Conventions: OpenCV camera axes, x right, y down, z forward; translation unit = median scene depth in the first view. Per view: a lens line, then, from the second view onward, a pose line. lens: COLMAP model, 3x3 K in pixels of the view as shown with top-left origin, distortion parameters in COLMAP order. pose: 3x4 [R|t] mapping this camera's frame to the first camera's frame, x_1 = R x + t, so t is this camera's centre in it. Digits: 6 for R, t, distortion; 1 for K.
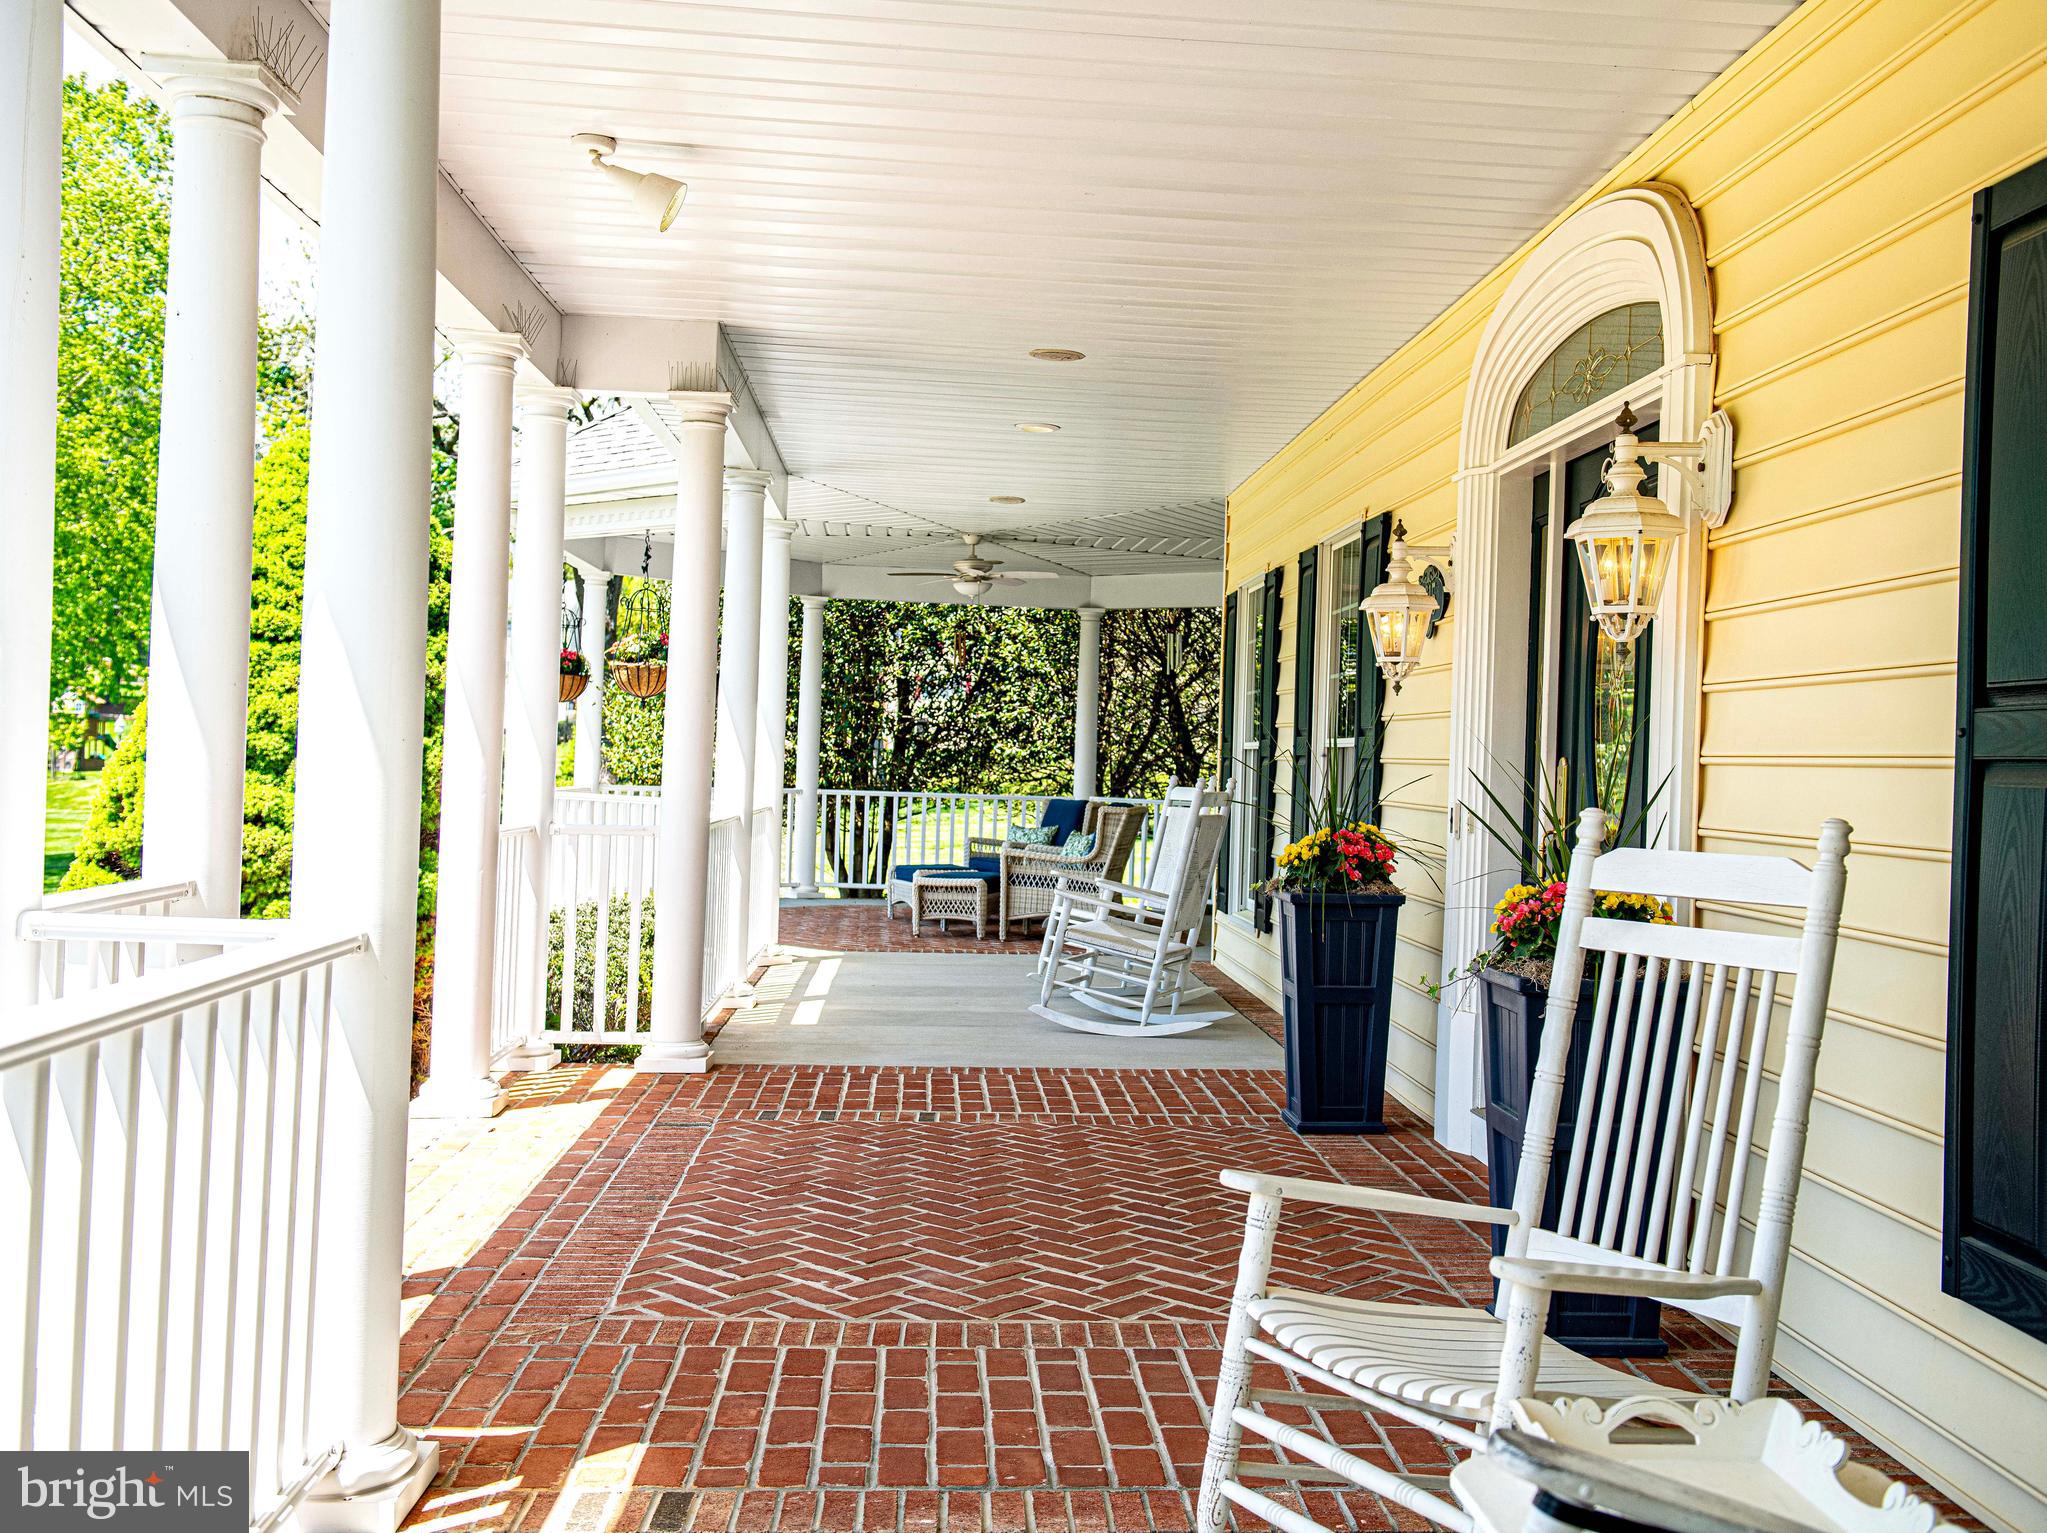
lens RADIAL K [[1925.8, 0, 1031.2], [0, 1925.8, 765.4], [0, 0, 1]] dist [0.017862, 0.000000]
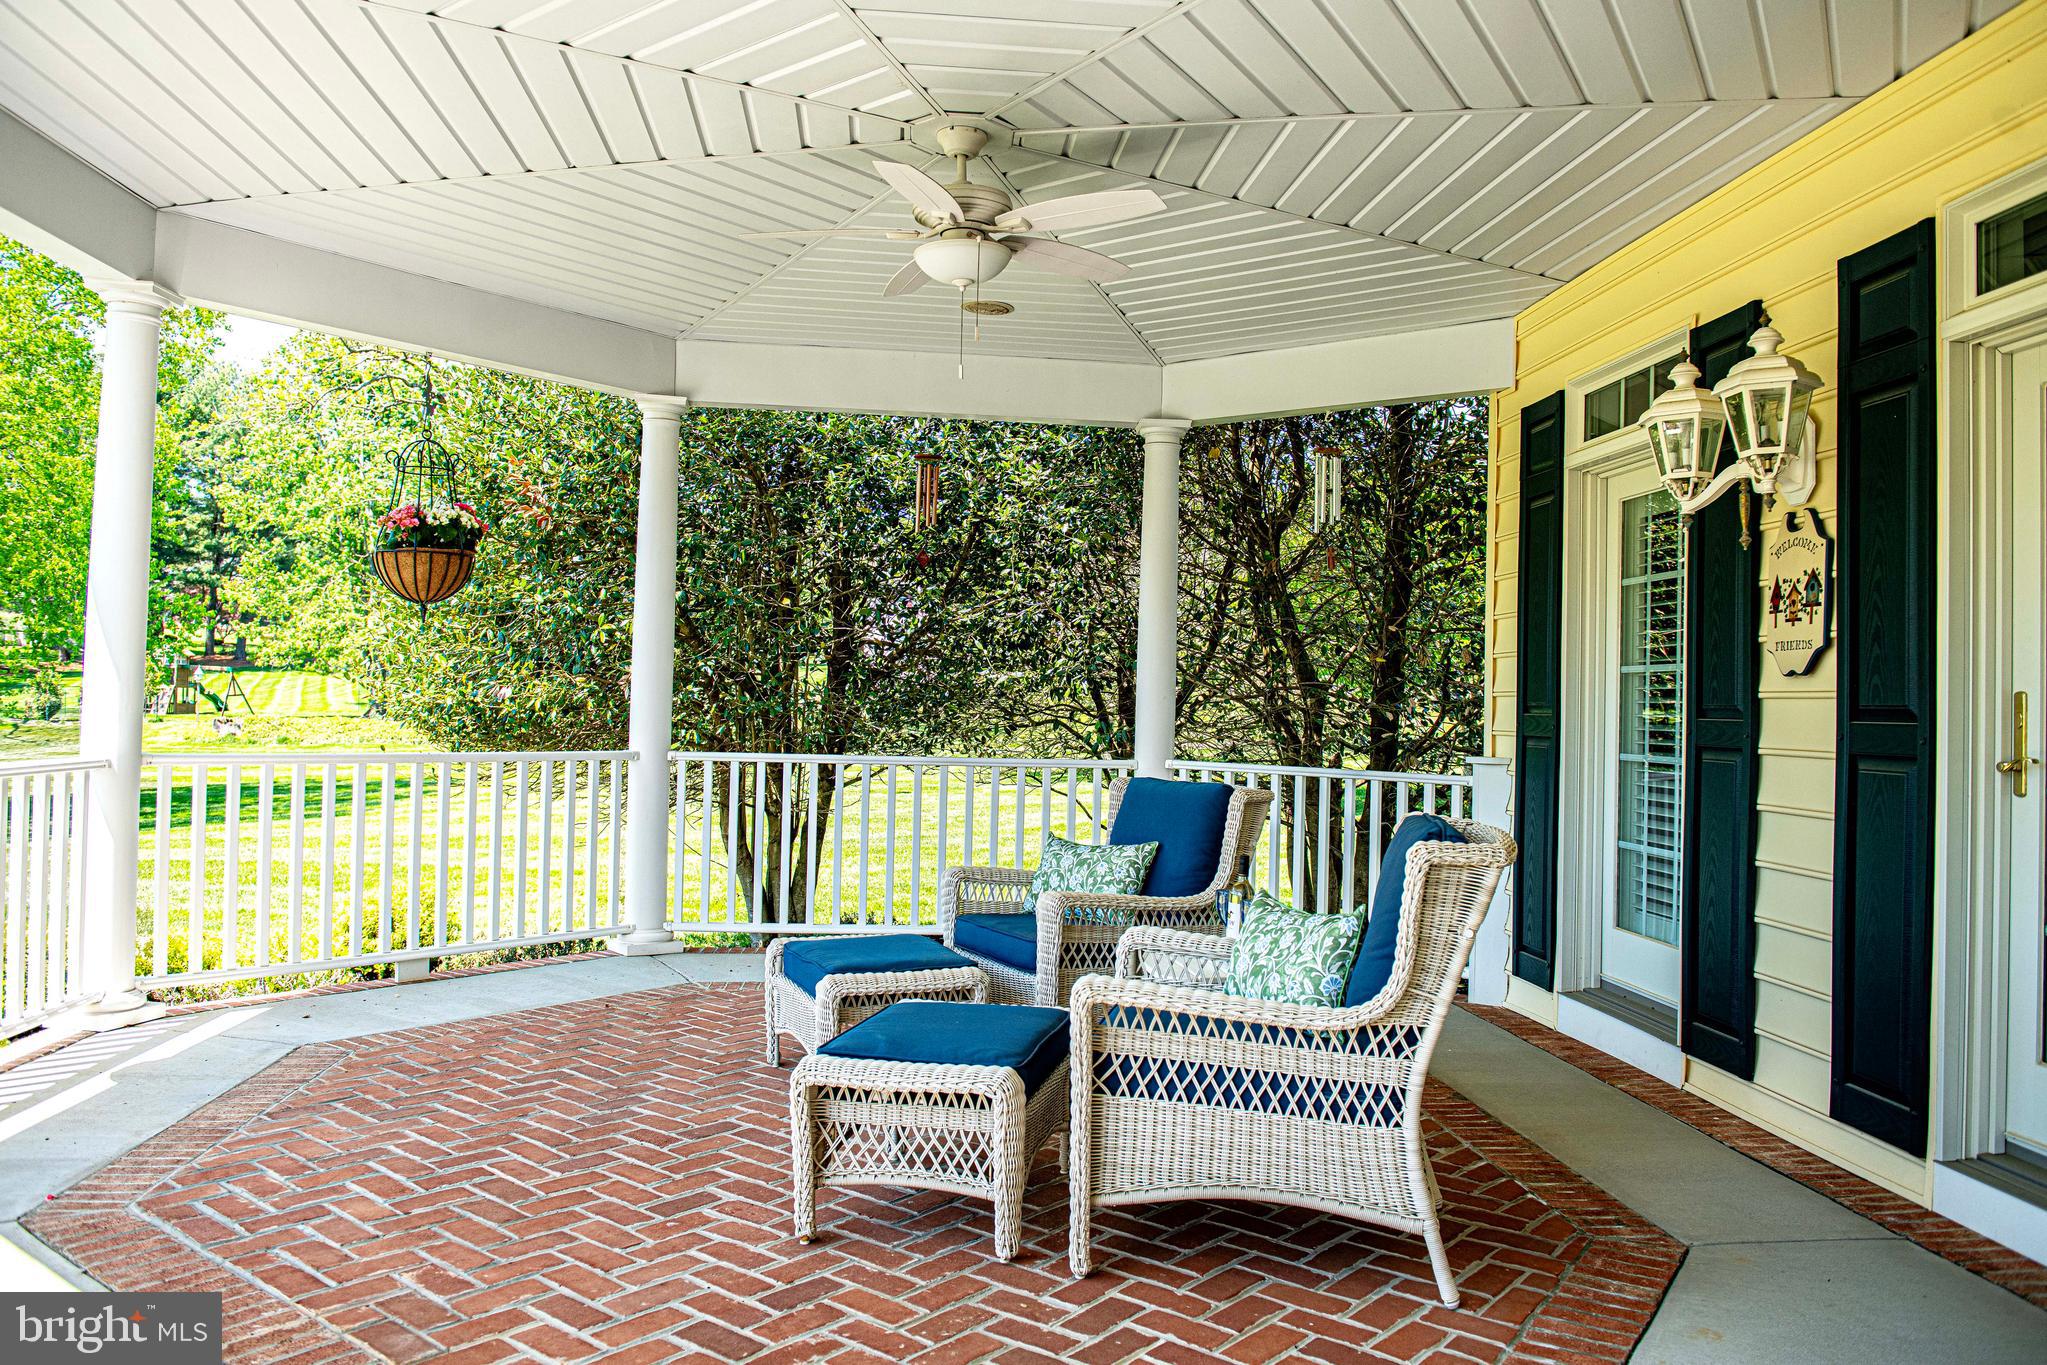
lens RADIAL K [[1521.7, 0, 1026.9], [0, 1521.7, 679.6], [0, 0, 1]] dist [-0.000560, 0.000047]
pose [[0.999530, -0.004702, 0.030286, -0.038595], [0.005200, 0.999852, -0.016387, -0.000234], [-0.030204, 0.016537, 0.999407, 0.967831]]
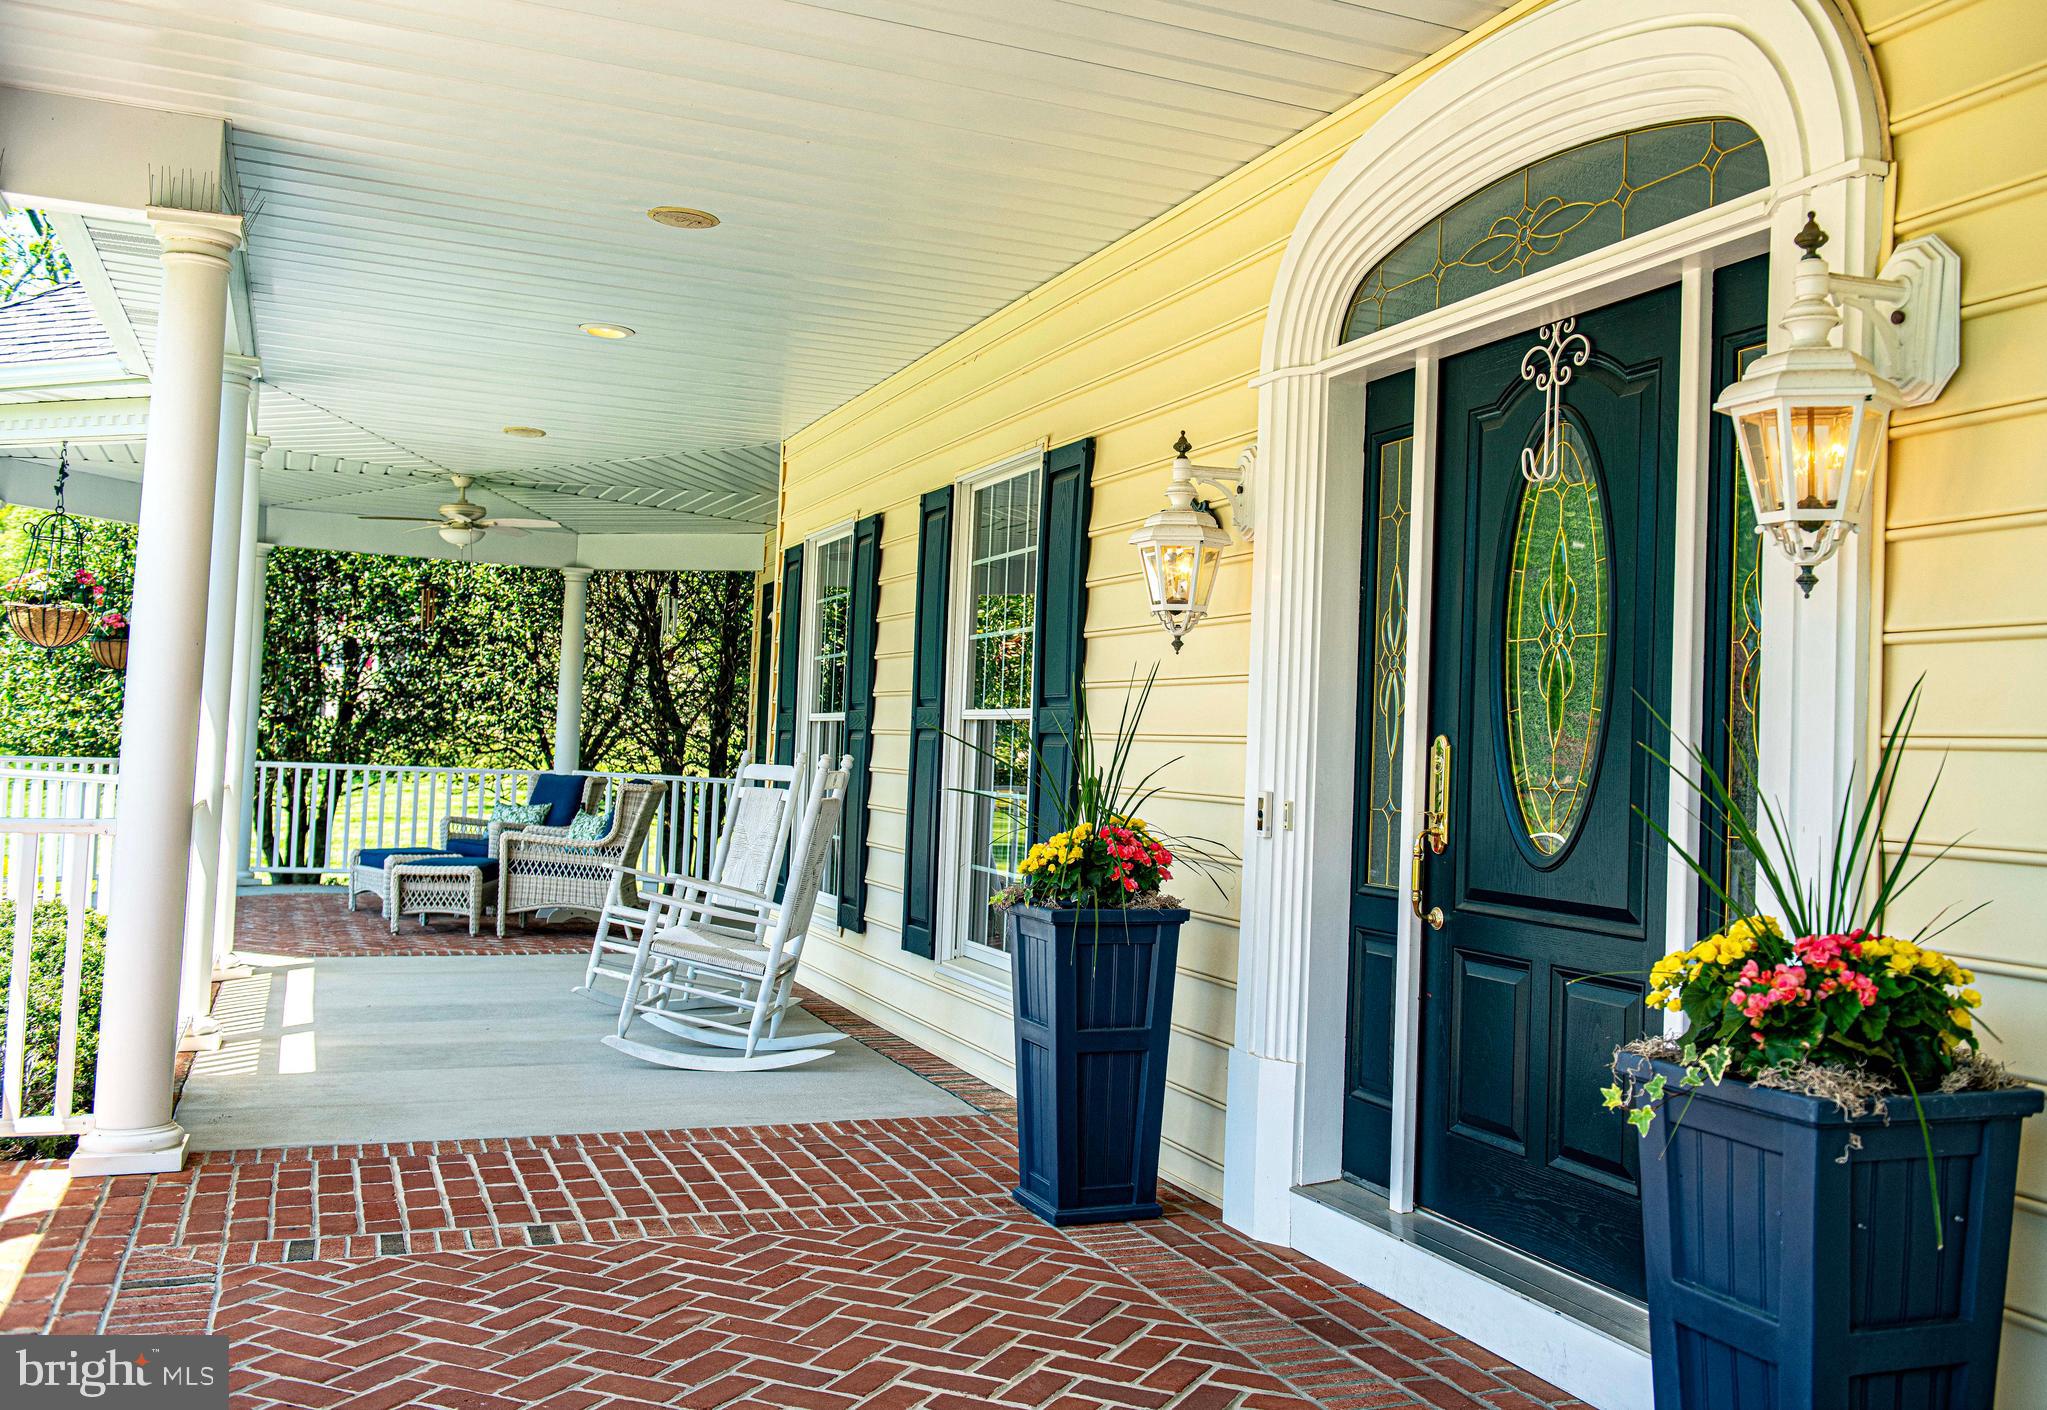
lens RADIAL K [[1788.5, 0, 1006.1], [0, 1788.5, 680.8], [0, 0, 1]] dist [0.003107, -0.013386]
pose [[0.951837, 0.020928, 0.305889, -0.060528], [-0.010947, 0.999351, -0.034307, 0.000313], [-0.306409, 0.029306, 0.951449, 0.199866]]
